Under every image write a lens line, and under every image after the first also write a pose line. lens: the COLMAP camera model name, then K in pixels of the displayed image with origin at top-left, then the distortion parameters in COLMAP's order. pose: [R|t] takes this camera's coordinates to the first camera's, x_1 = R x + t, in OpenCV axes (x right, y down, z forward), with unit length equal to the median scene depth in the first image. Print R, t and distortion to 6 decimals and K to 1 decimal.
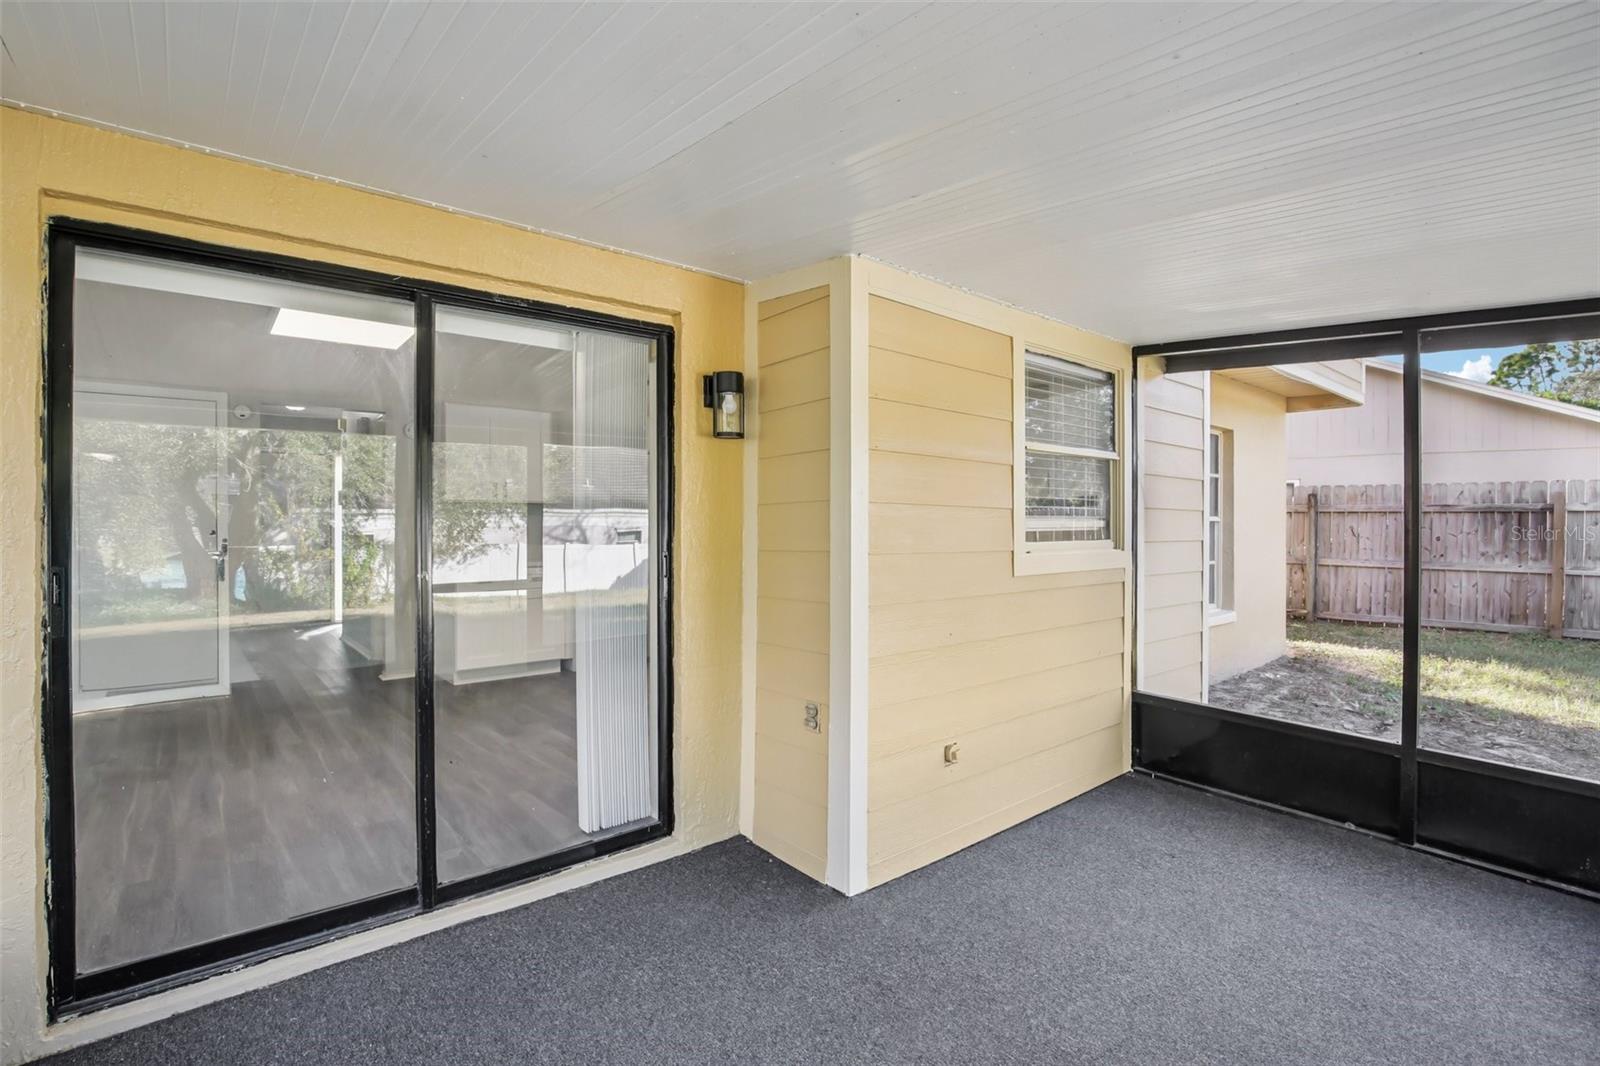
lens RADIAL K [[791.8, 0, 800.0], [0, 791.8, 533.0], [0, 0, 1]] dist [-0.002378, -0.000219]
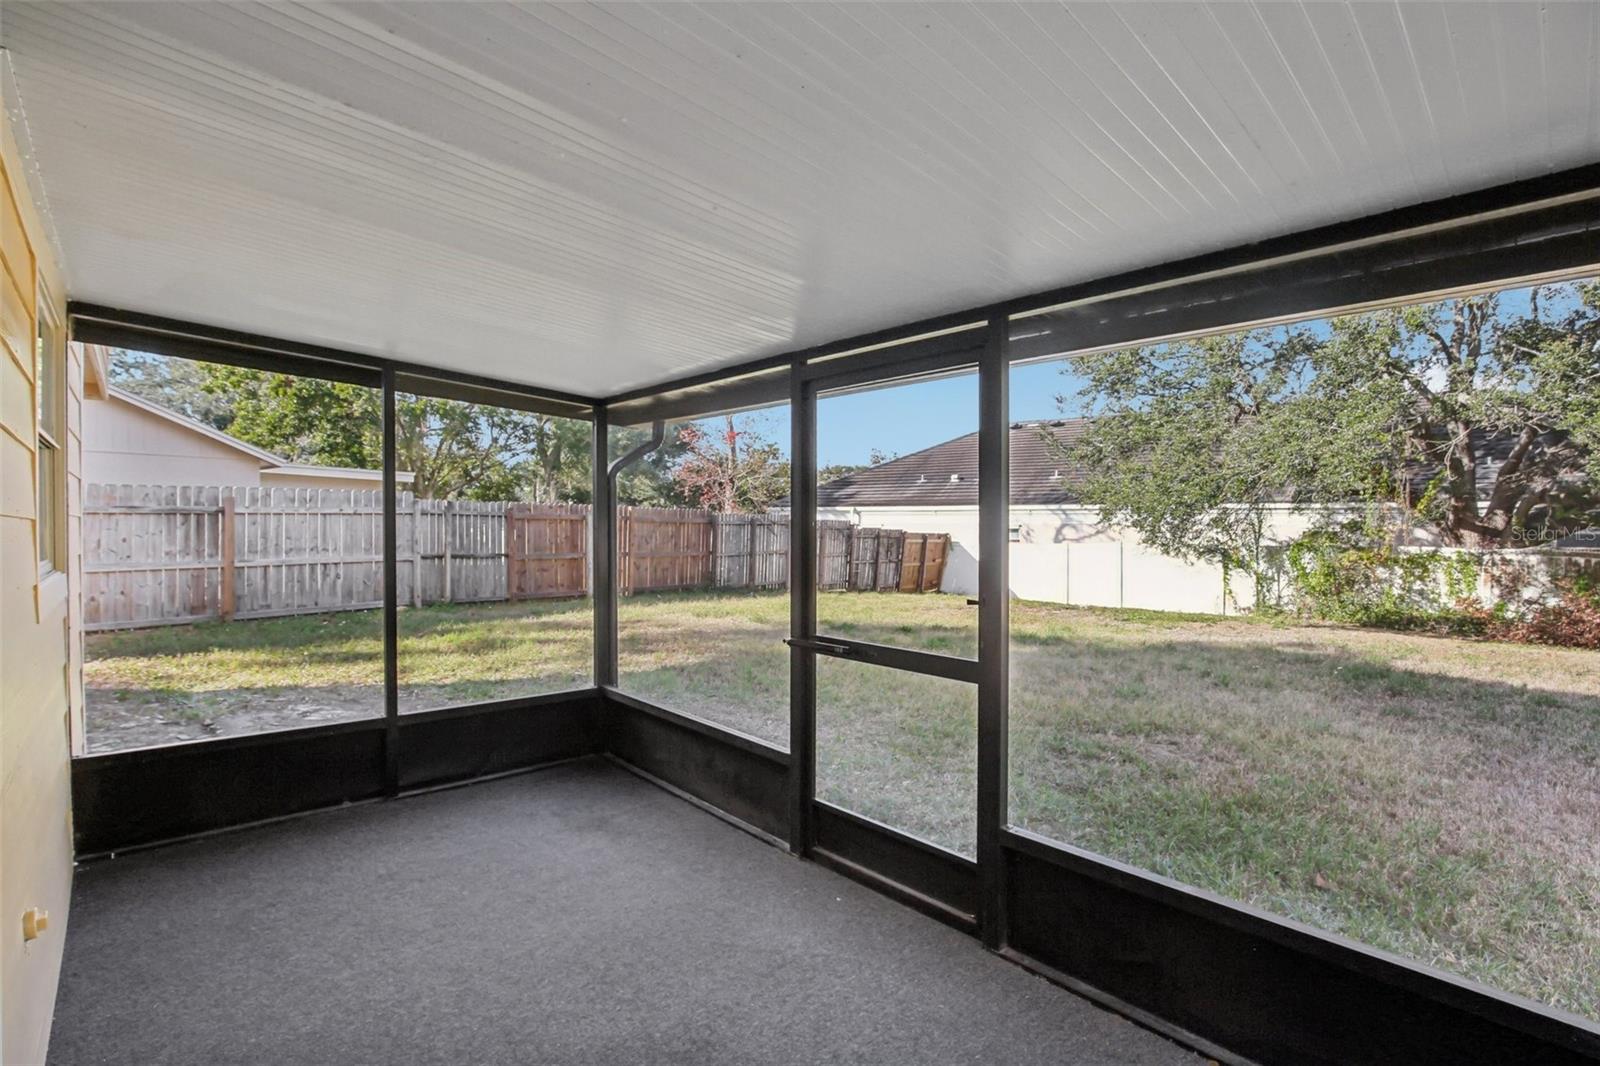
lens RADIAL K [[742.5, 0, 800.0], [0, 742.5, 533.0], [0, 0, 1]] dist [0.032734, -0.000017]
pose [[-0.007147, -0.019539, 0.999784, -0.306926], [0.012055, 0.999735, 0.019624, -0.019920], [-0.999902, 0.012192, -0.006910, 0.312811]]
